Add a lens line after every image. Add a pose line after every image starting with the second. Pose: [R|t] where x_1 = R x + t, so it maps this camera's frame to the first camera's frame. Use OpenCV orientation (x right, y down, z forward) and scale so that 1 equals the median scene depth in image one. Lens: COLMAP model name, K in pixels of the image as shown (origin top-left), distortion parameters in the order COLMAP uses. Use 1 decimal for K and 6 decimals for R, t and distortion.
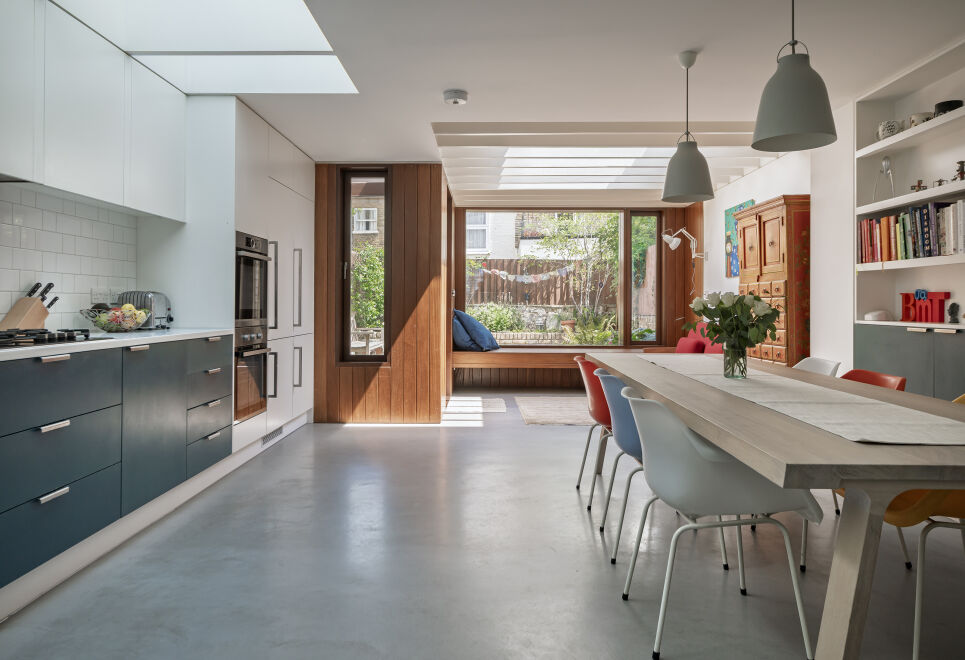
lens RADIAL K [[685.3, 0, 339.7], [0, 685.3, 281.2], [0, 0, 1]] dist [0.027304, 0.025158]
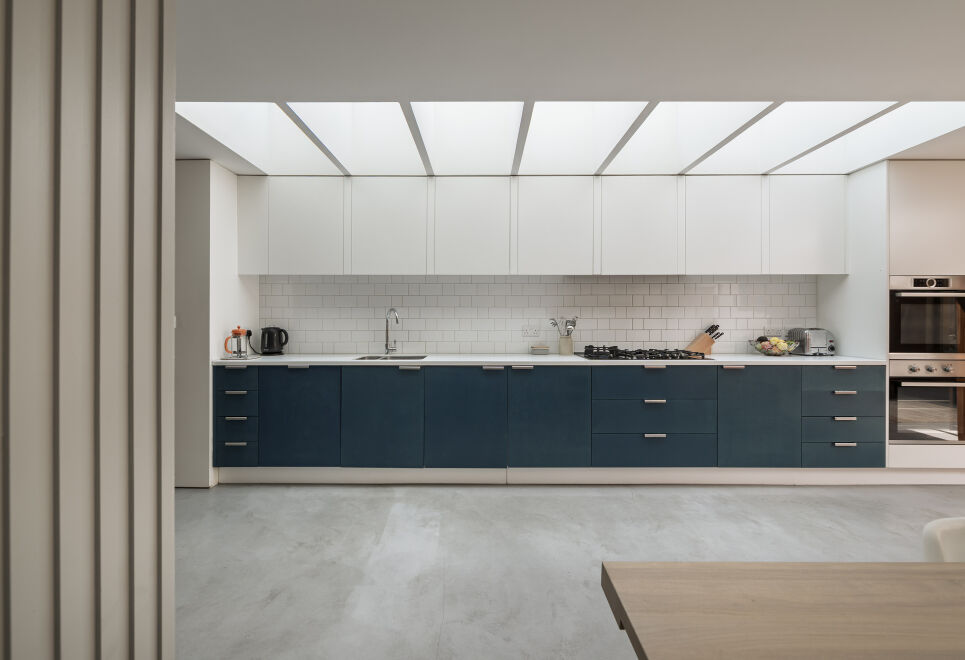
lens RADIAL K [[346.6, 0, 482.9], [0, 346.6, 322.5], [0, 0, 1]] dist [0.001567, 0.000028]
pose [[0.186225, -0.003507, -0.982501, 0.177203], [0.035759, 0.999355, 0.003211, -0.013557], [0.981856, -0.035731, 0.186230, 0.128055]]
